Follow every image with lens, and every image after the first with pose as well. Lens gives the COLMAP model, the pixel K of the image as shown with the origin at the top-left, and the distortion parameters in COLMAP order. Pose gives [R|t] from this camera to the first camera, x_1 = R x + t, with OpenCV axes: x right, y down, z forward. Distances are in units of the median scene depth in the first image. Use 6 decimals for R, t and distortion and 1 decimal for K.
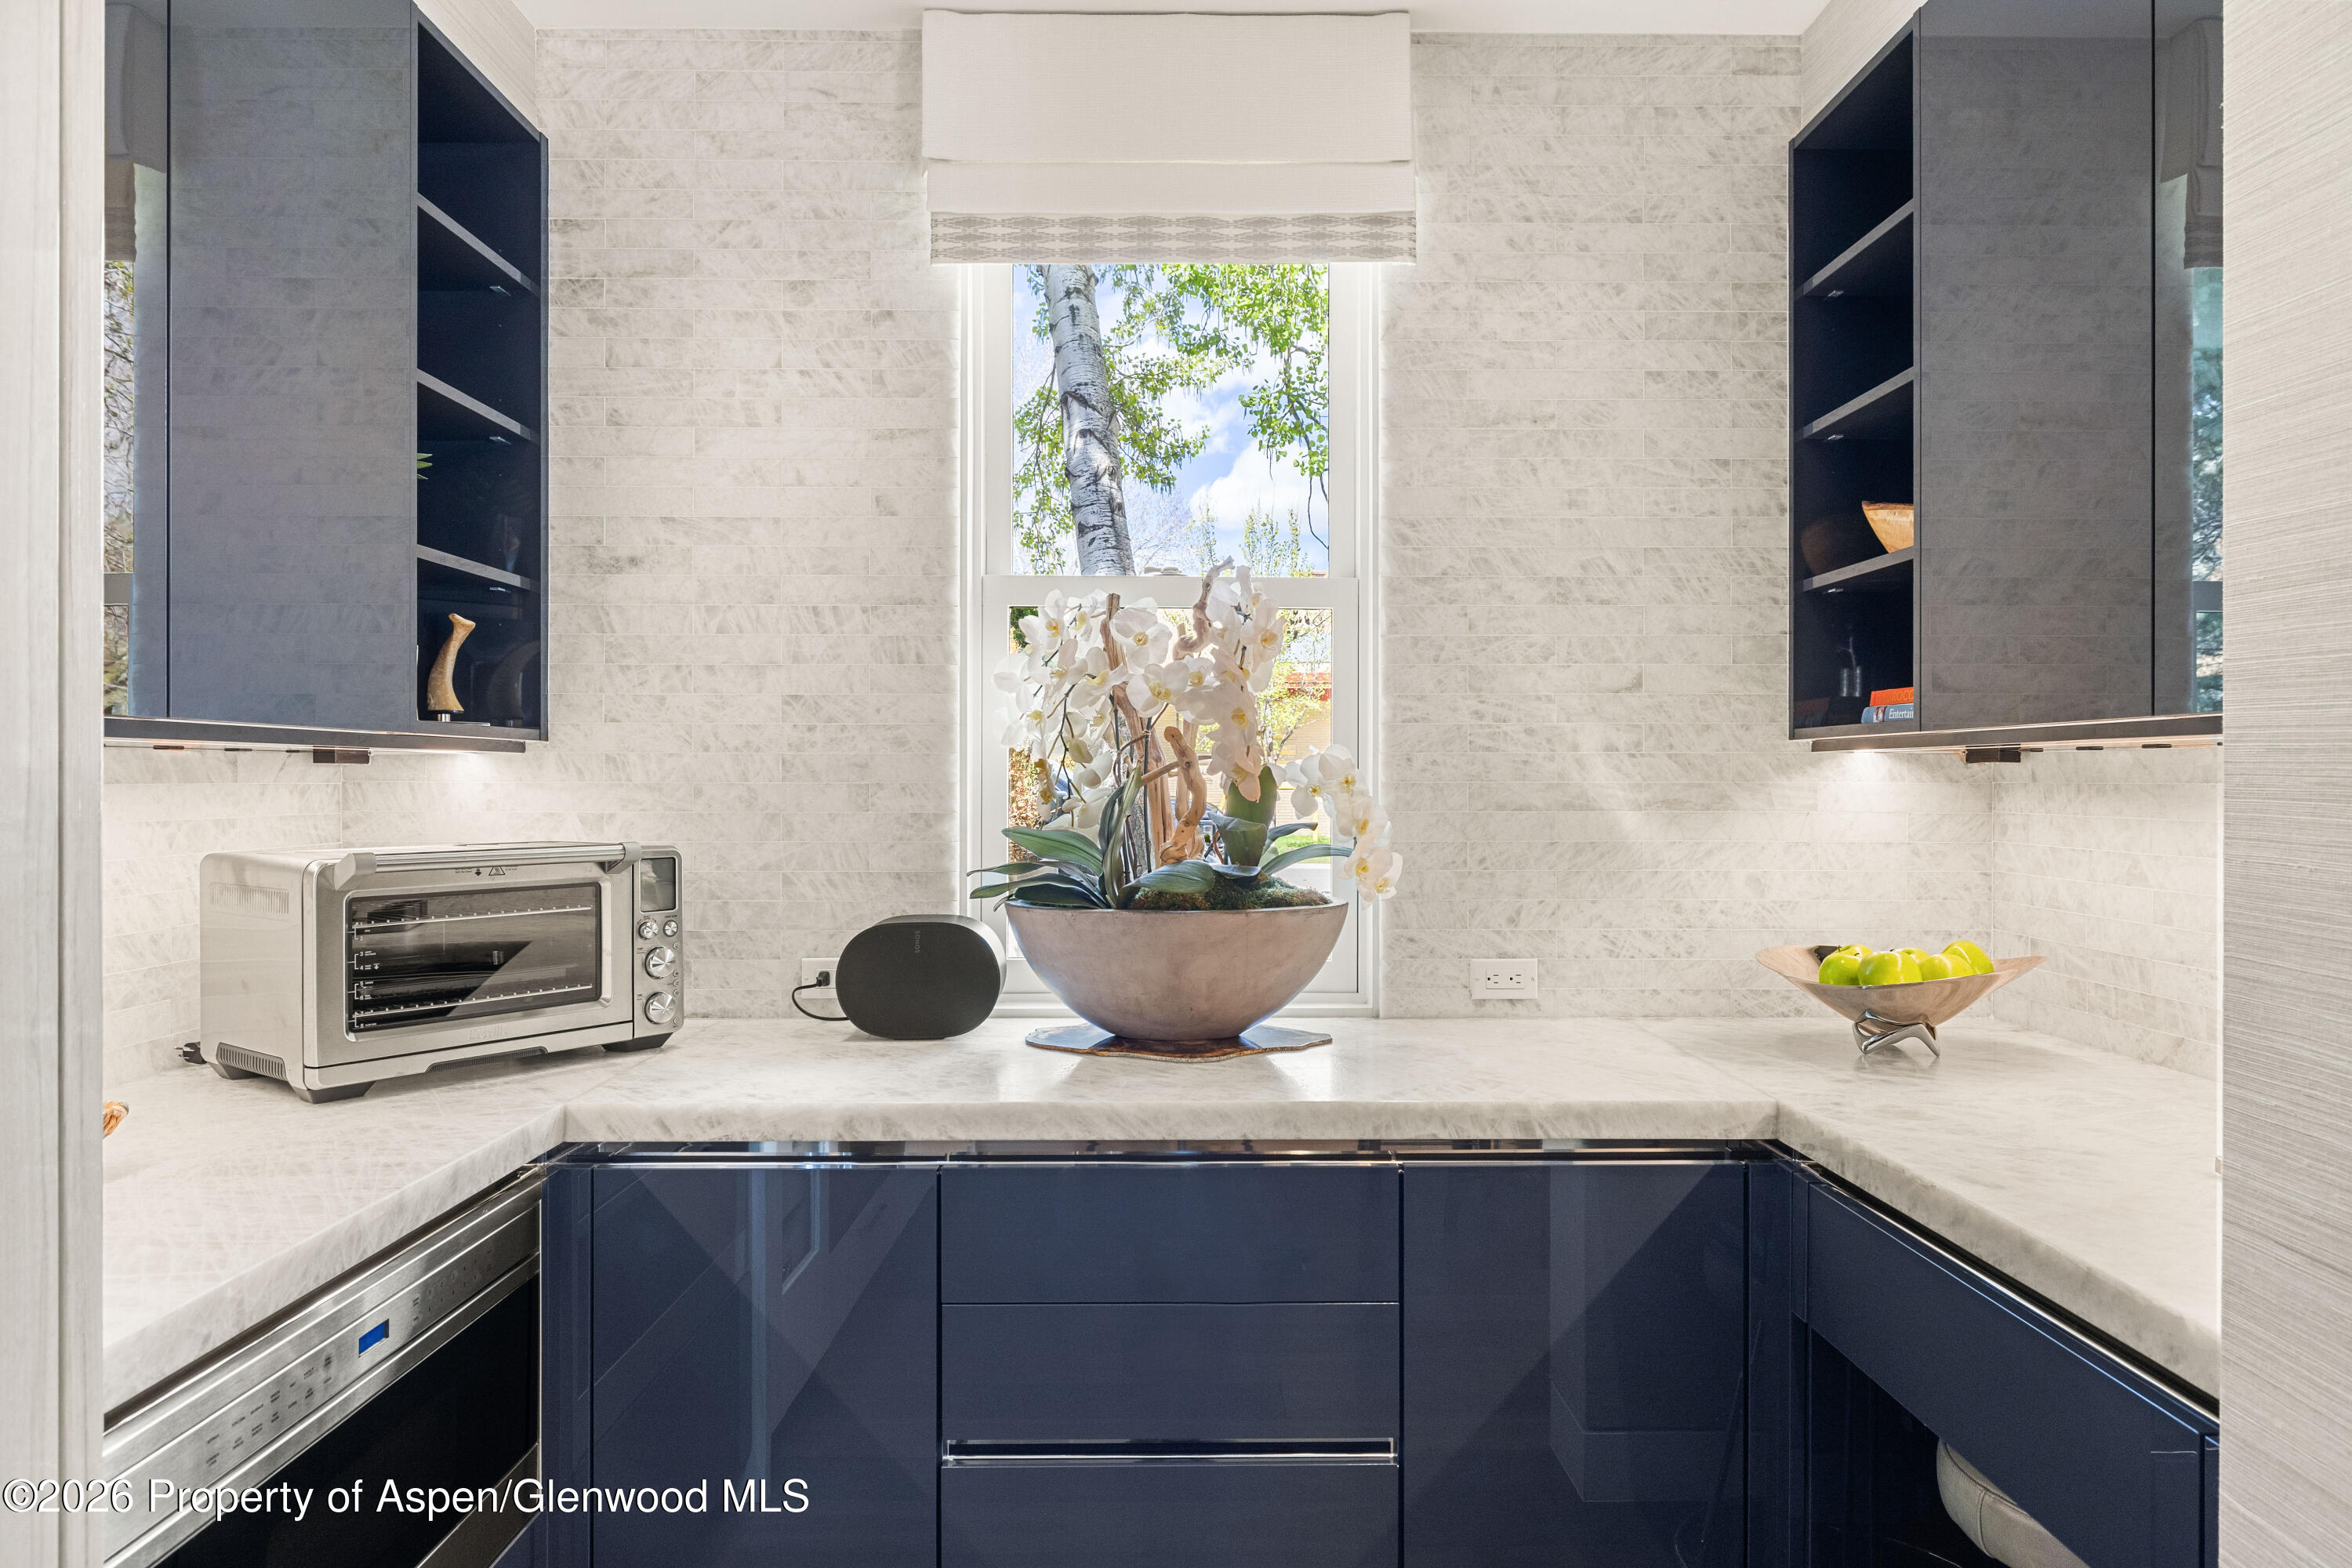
lens RADIAL K [[1492.3, 0, 1176.0], [0, 1492.3, 784.0], [0, 0, 1]] dist [0.000742, 0.000076]
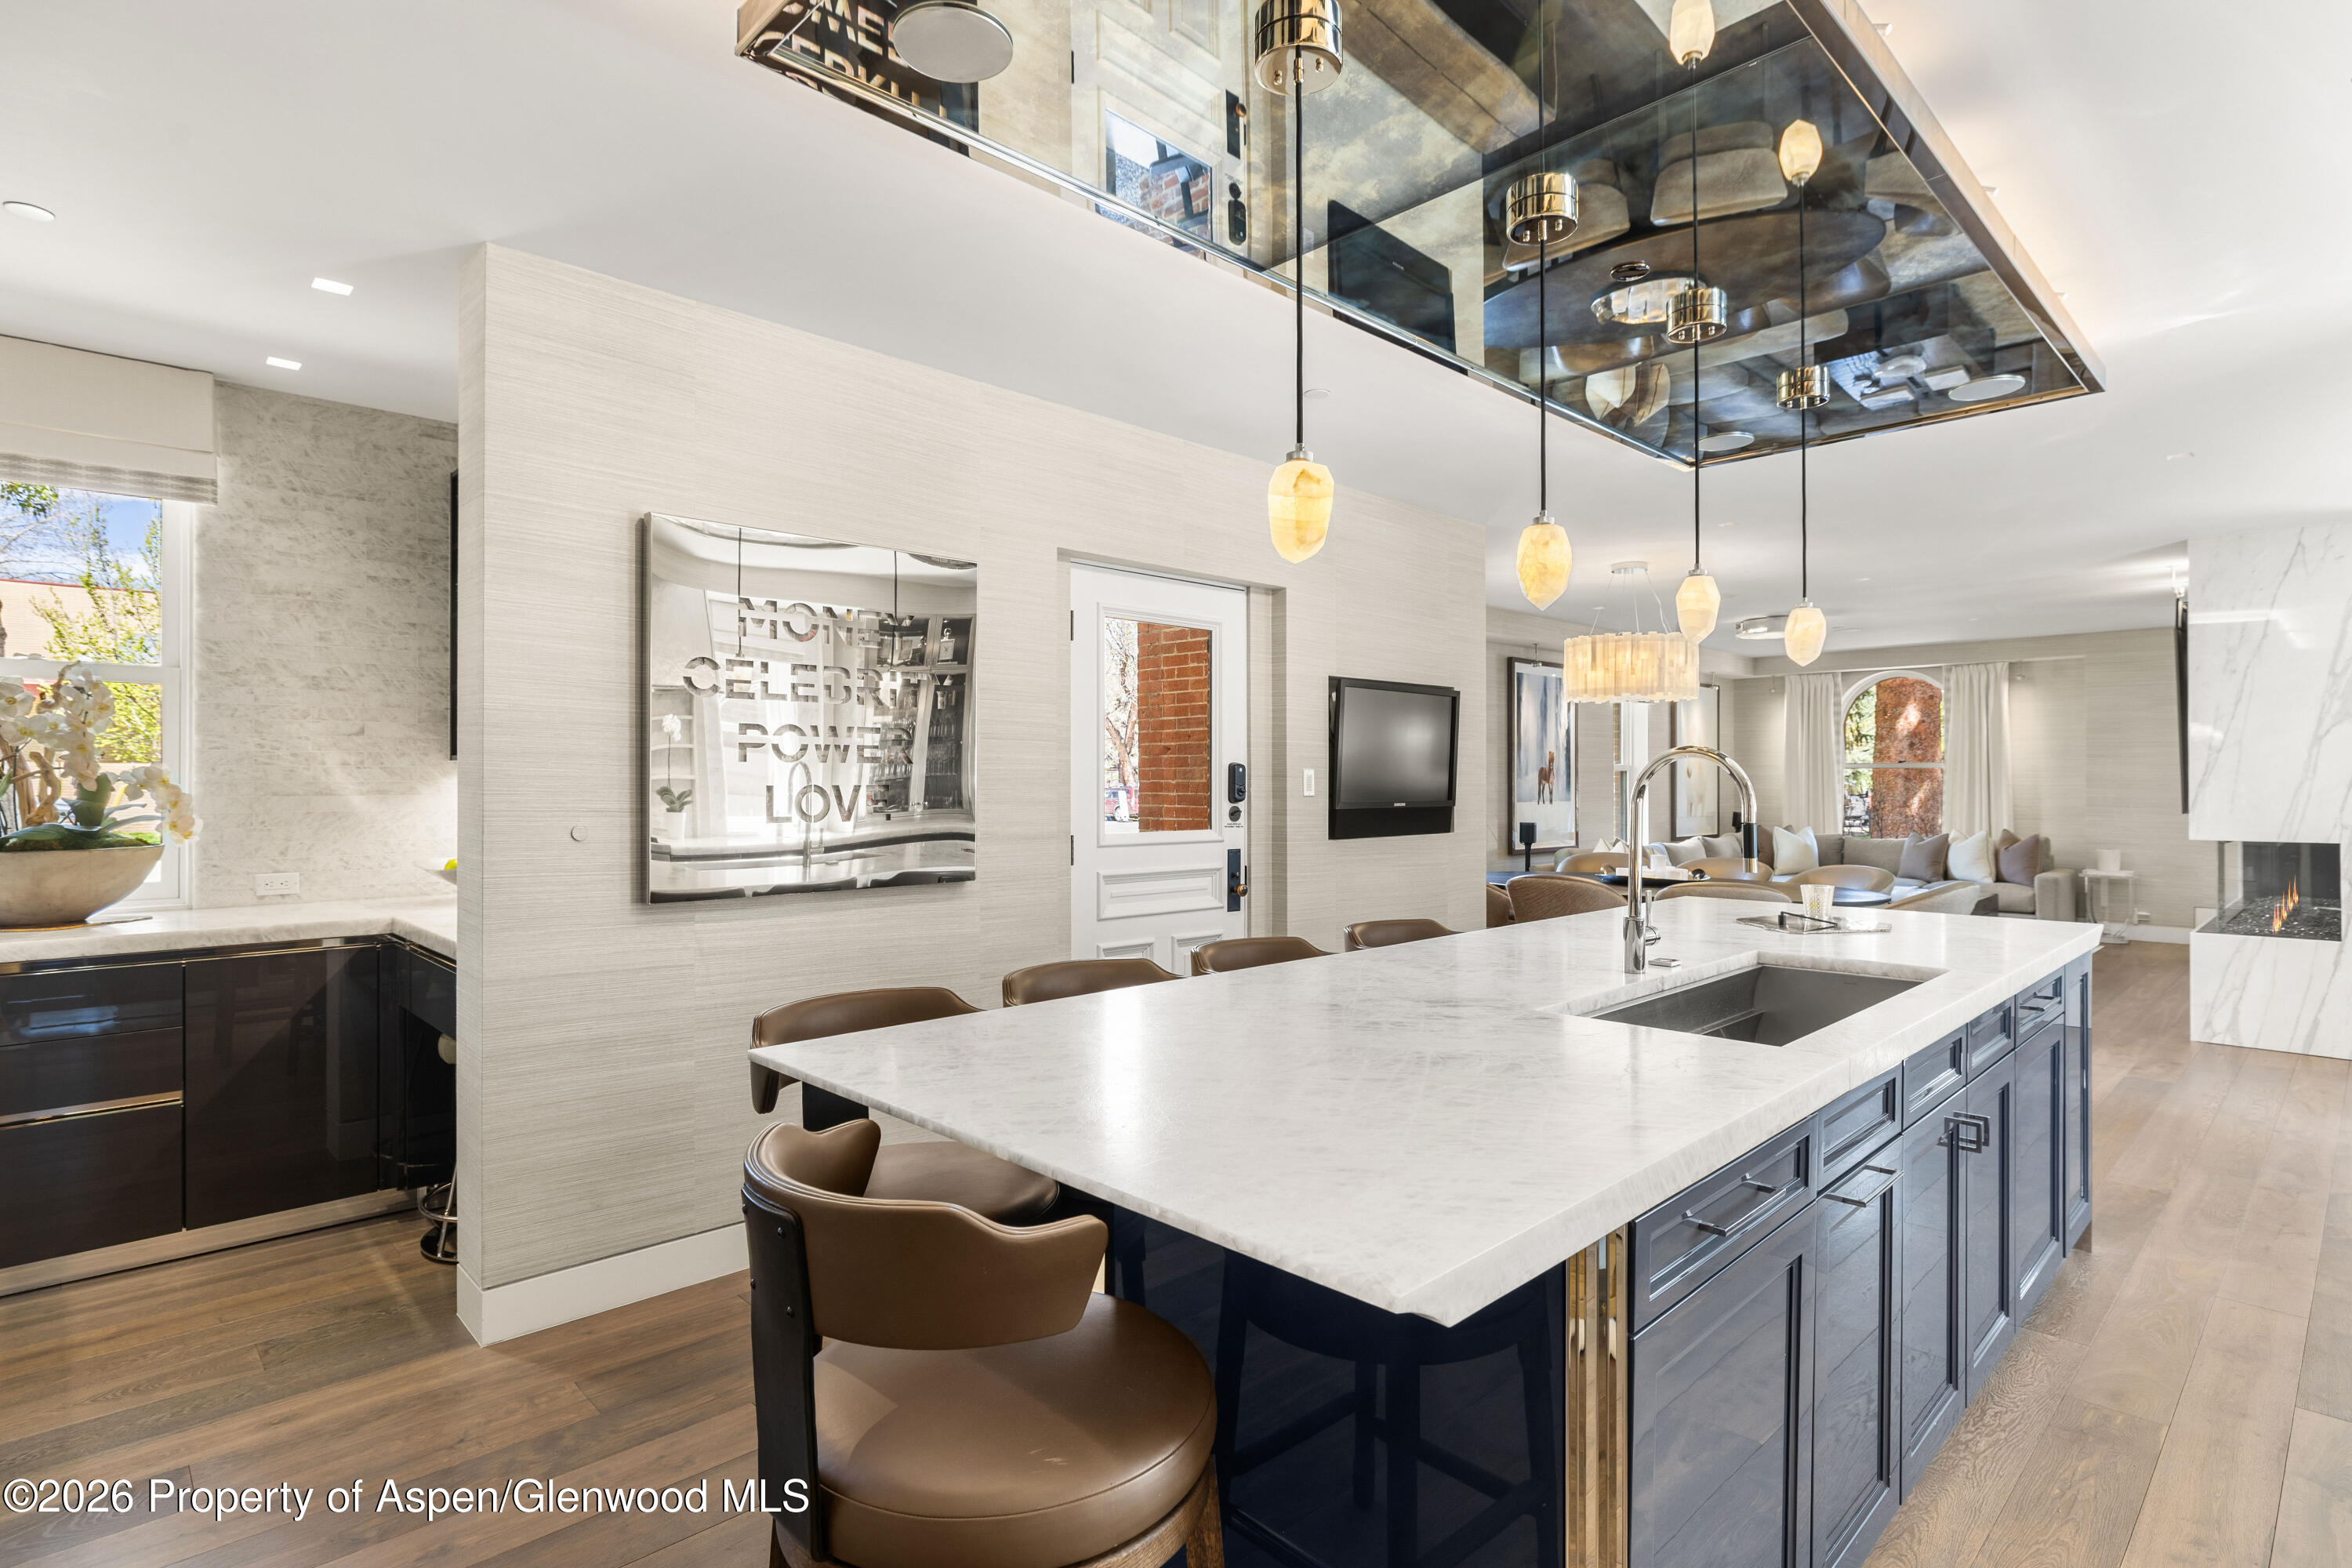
lens RADIAL K [[1183.0, 0, 1186.4], [0, 1183.0, 772.2], [0, 0, 1]] dist [-0.002118, 0.001237]
pose [[0.721469, 0.003265, 0.692439, 0.011033], [0.002558, 0.999969, -0.007380, 0.001409], [-0.692442, 0.007096, 0.721439, -0.902010]]
